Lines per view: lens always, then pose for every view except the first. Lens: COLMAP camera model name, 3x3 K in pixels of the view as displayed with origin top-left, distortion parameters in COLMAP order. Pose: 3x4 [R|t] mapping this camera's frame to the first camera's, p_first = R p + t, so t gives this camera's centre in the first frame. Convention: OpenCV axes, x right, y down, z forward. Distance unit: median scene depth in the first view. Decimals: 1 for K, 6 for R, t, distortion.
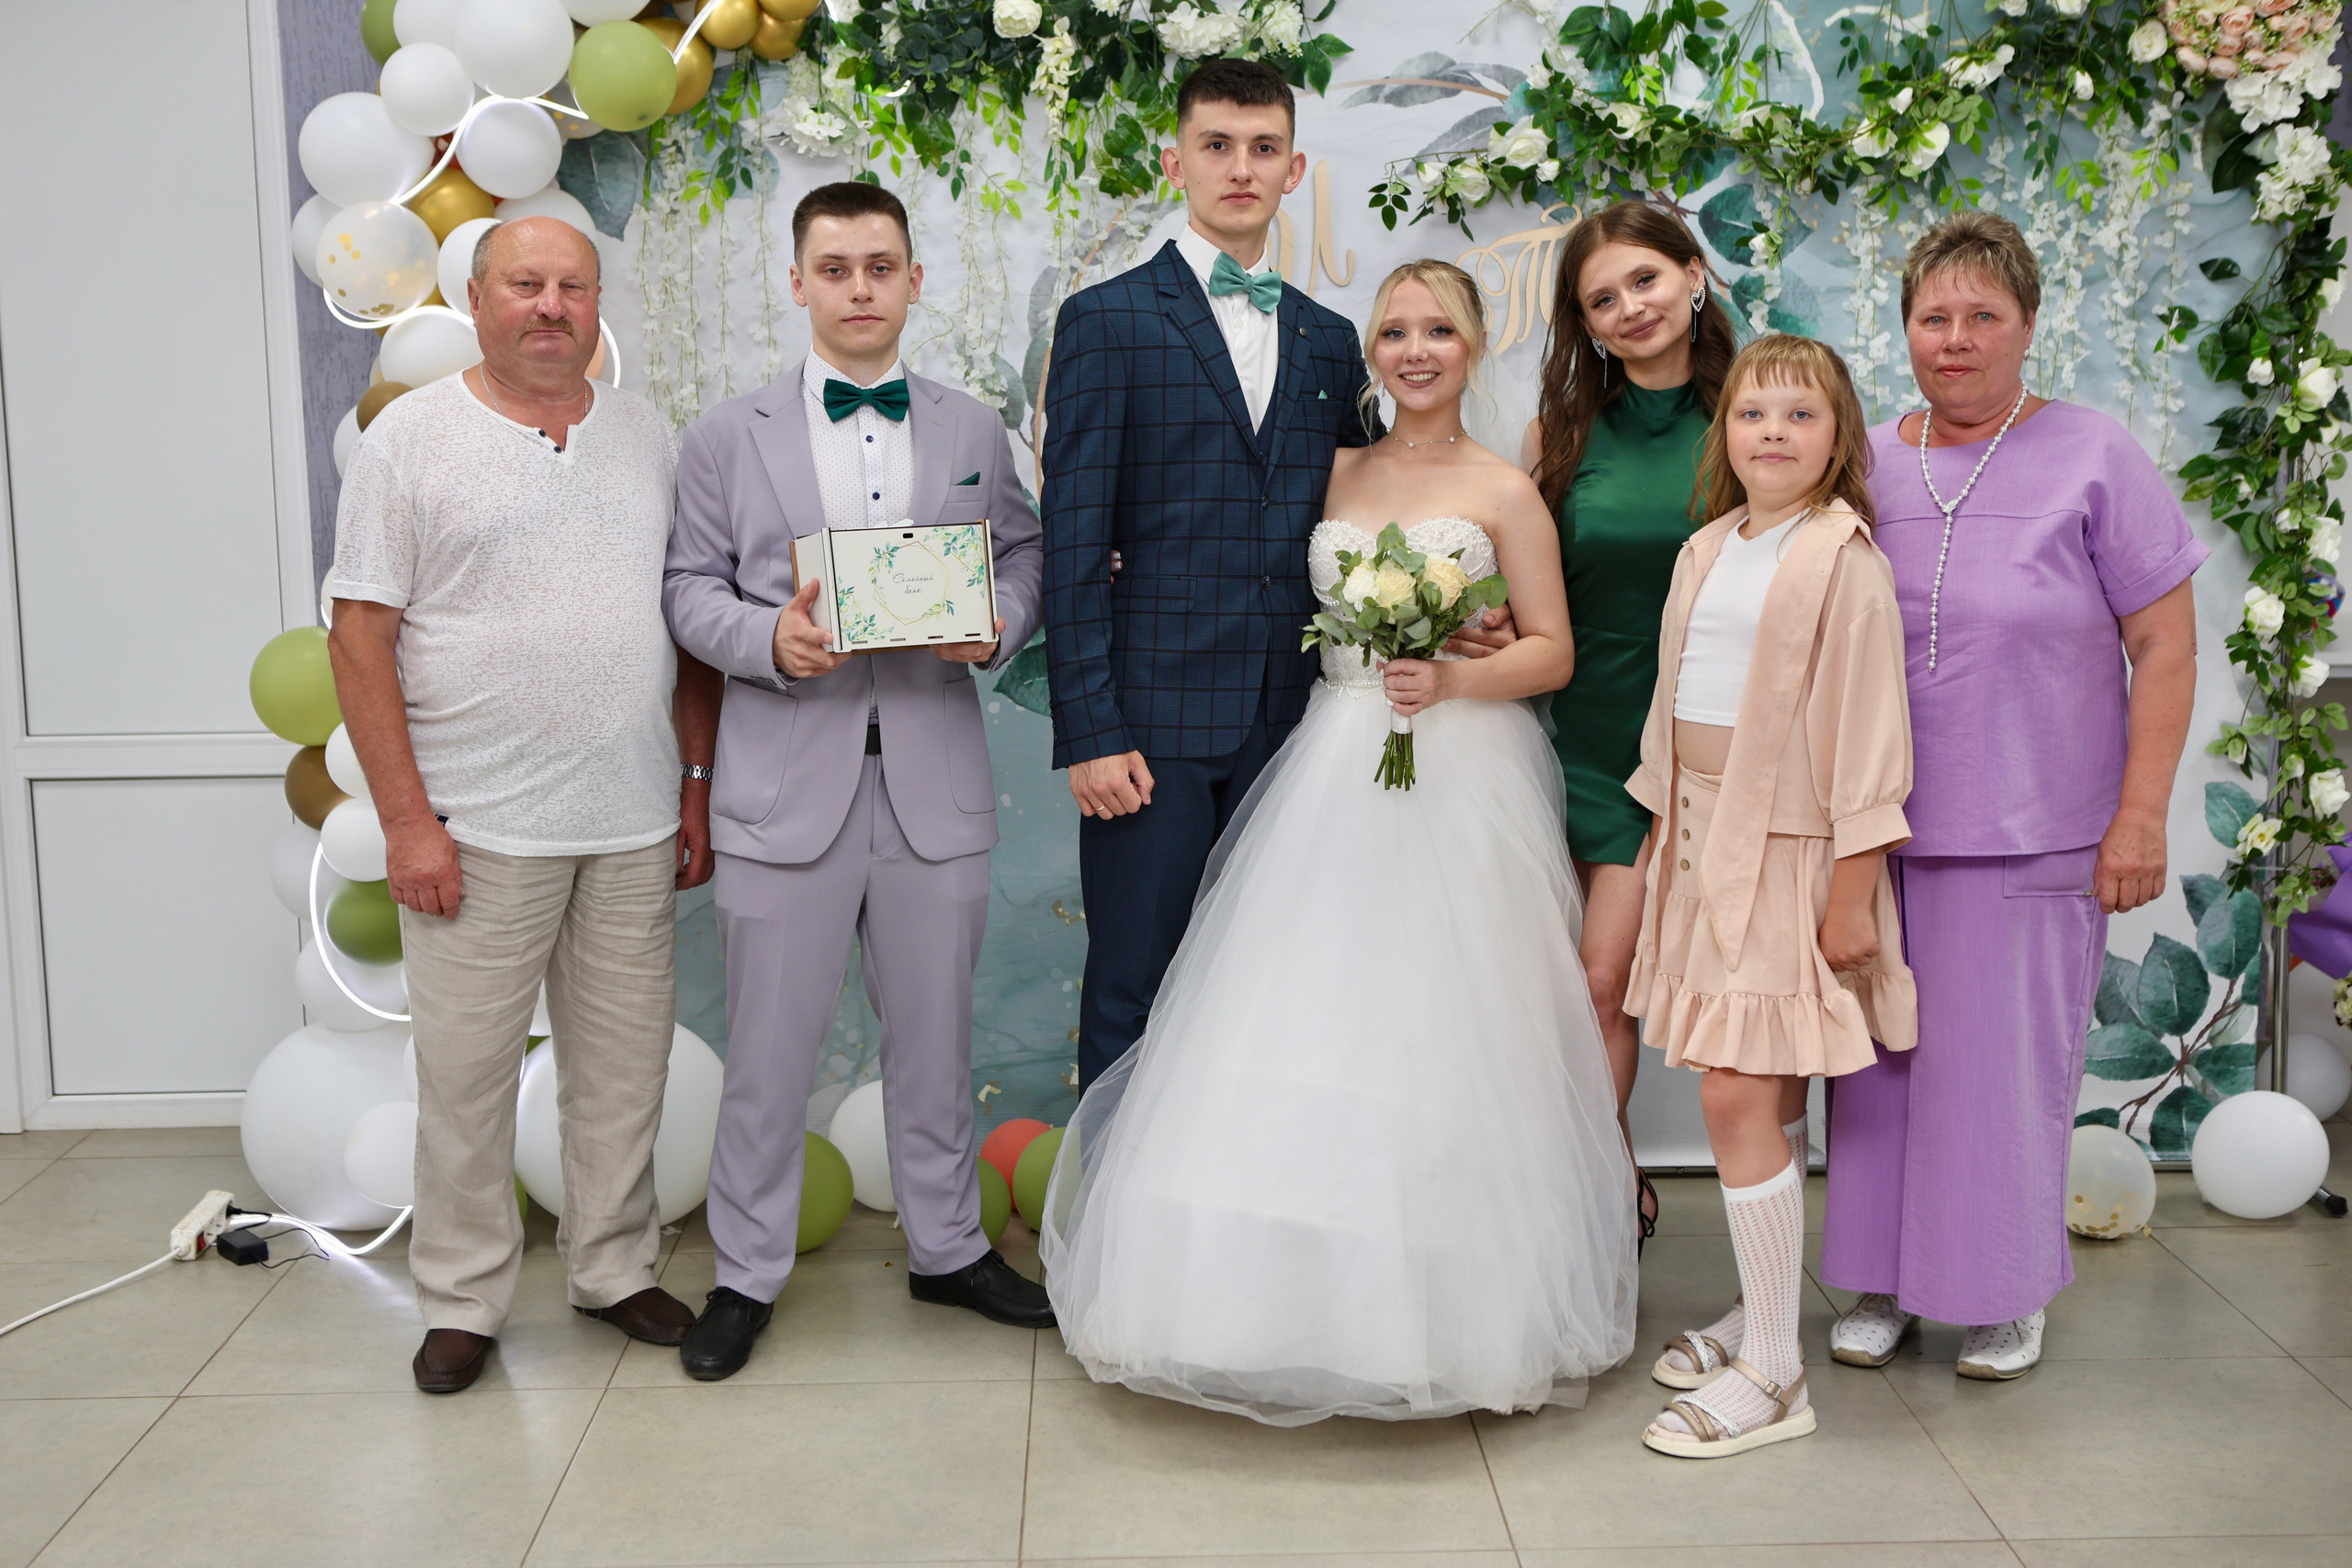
lens RADIAL K [[2921.6, 0, 1182.8], [0, 2921.6, 777.4], [0, 0, 1]] dist [-0.023807, 0.077037]
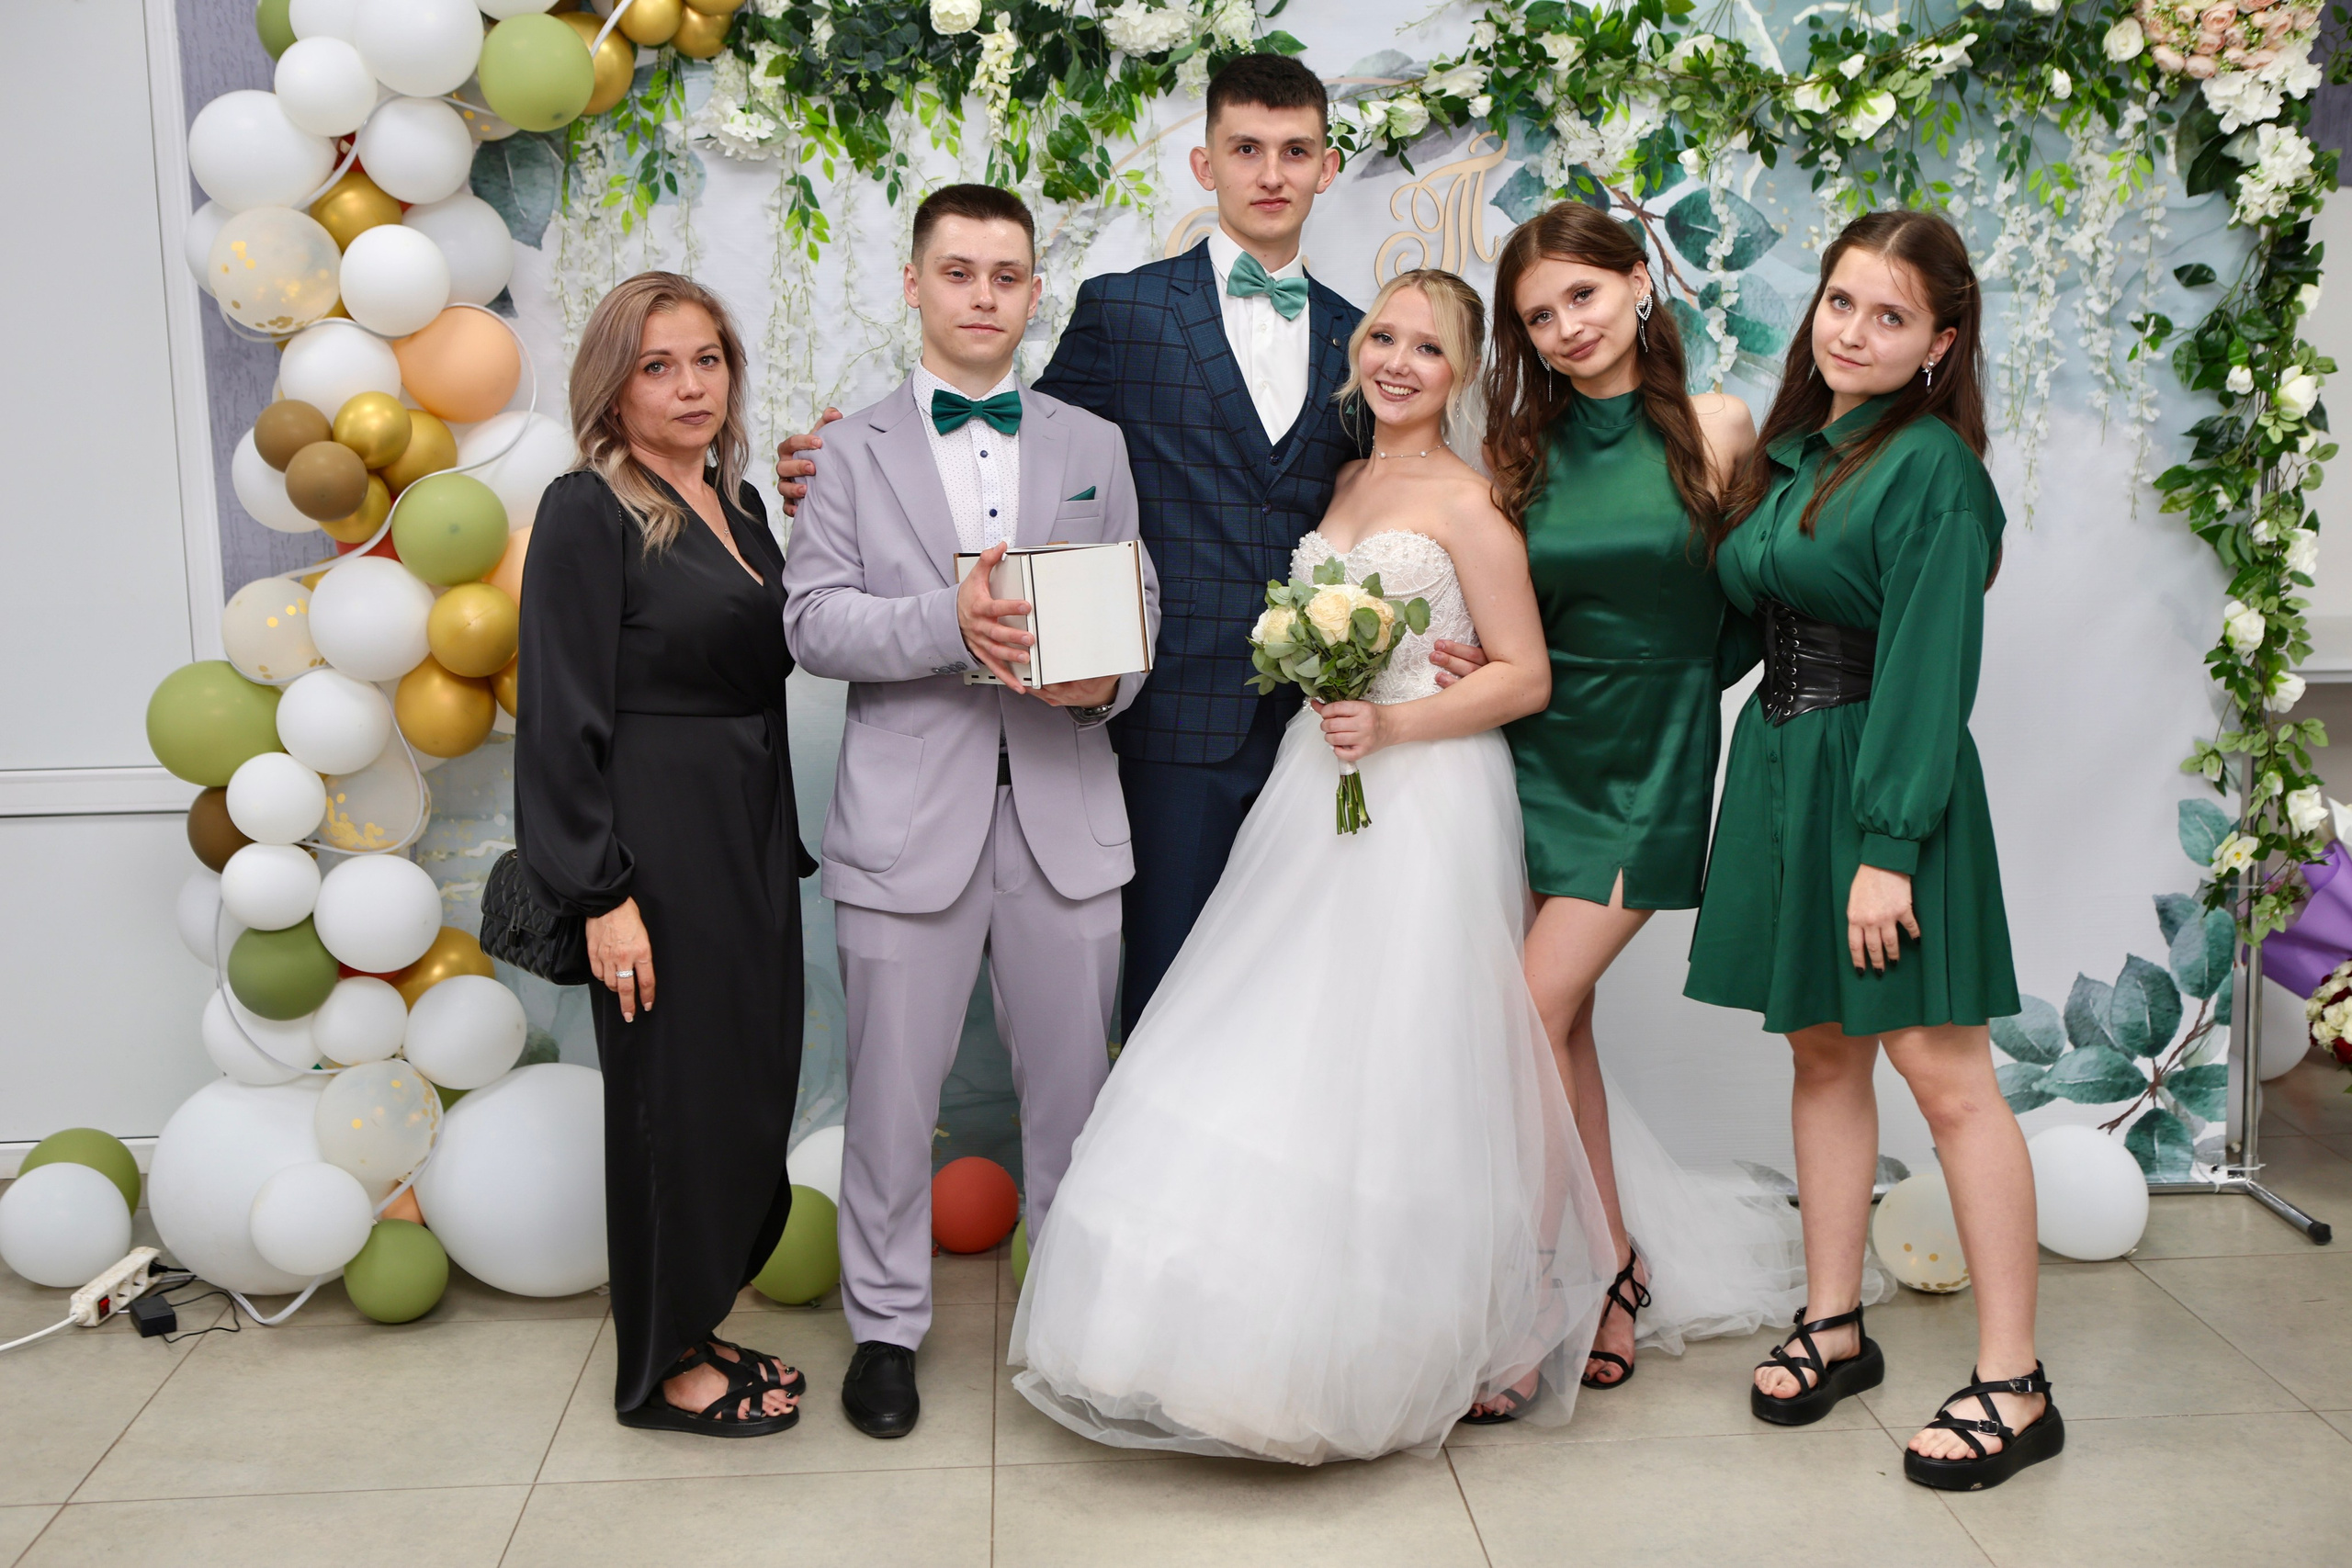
lens RADIAL K [[2632.0, 0, 1185.7], [0, 2632.0, 780.1], [0, 0, 1]] dist [-0.061550, 0.135899]
pose [[0.999188, -0.010933, 0.038775, -0.017330], [0.010571, 0.999899, 0.009514, -0.017398], [-0.038875, -0.009096, 0.999203, 0.139446]]
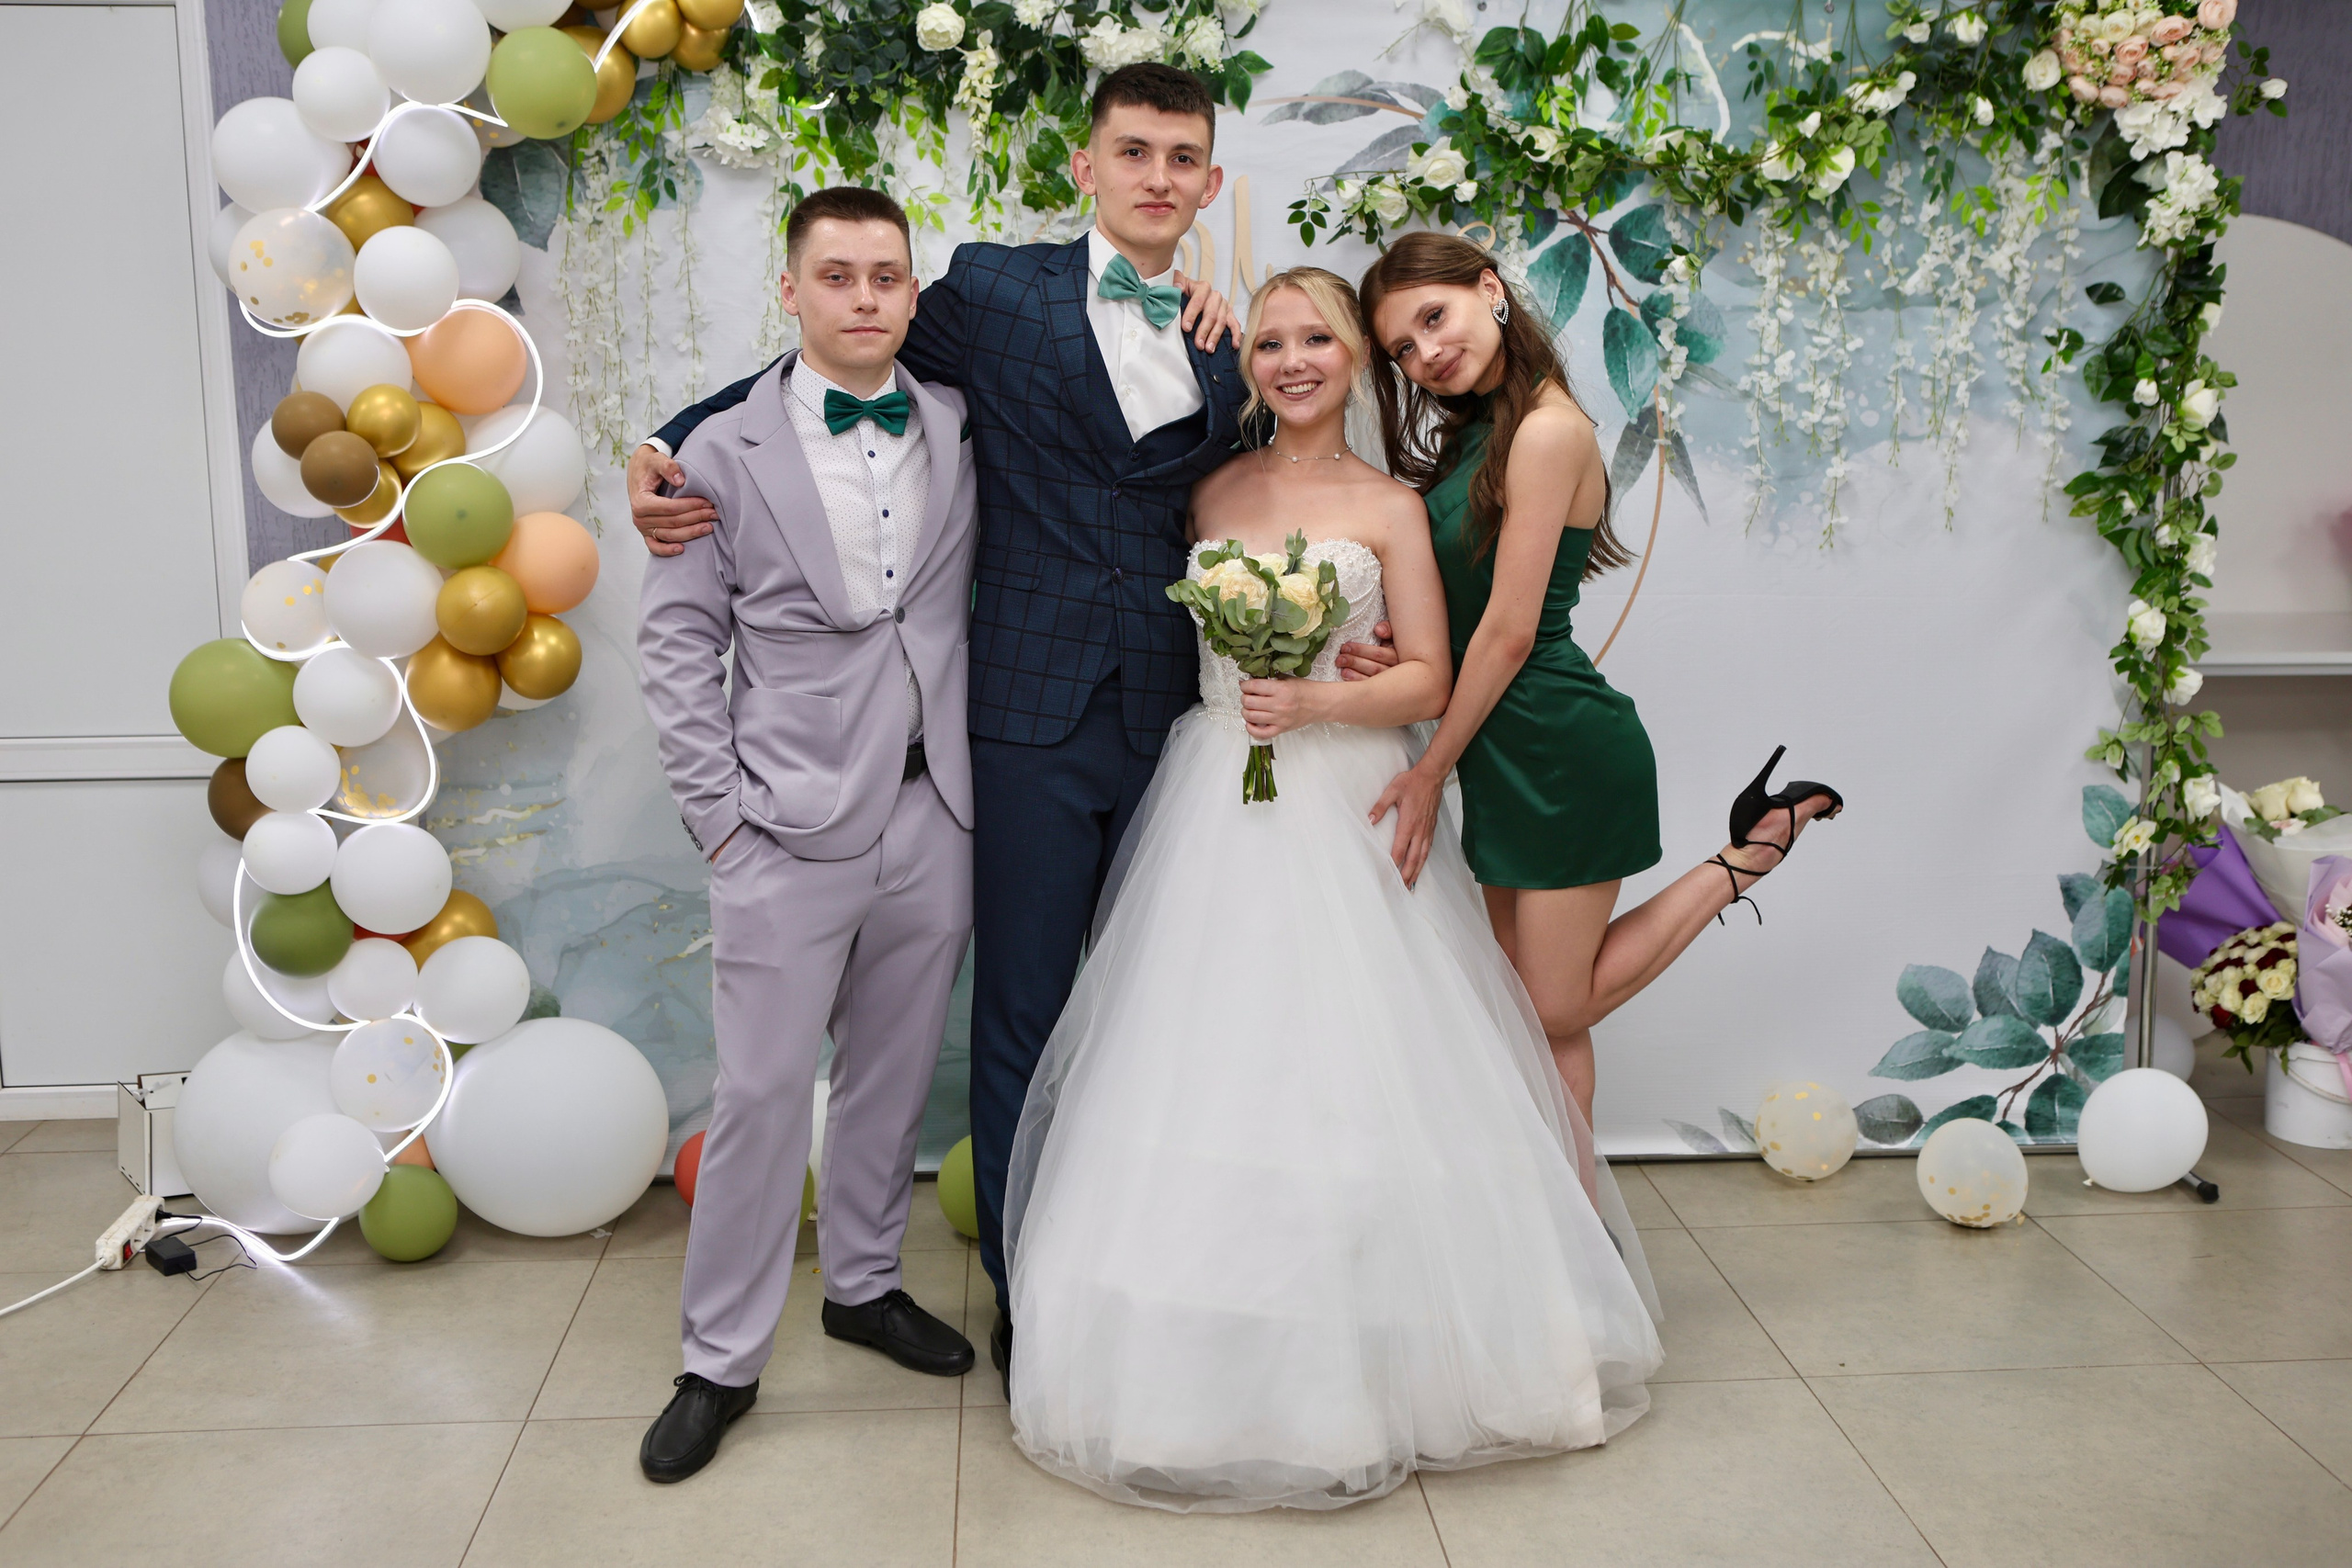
lens RADIAL K [[2406.4, 0, 1179.8], [0, 2406.4, 783.0], [0, 0, 1]] dist [-0.076581, 0.132733]
pose [[0.998964, -0.001856, 0.045463, -0.012175], [0.000754, 0.999706, 0.024249, -0.020992], [-0.045495, -0.024190, 0.998672, 0.165736]]
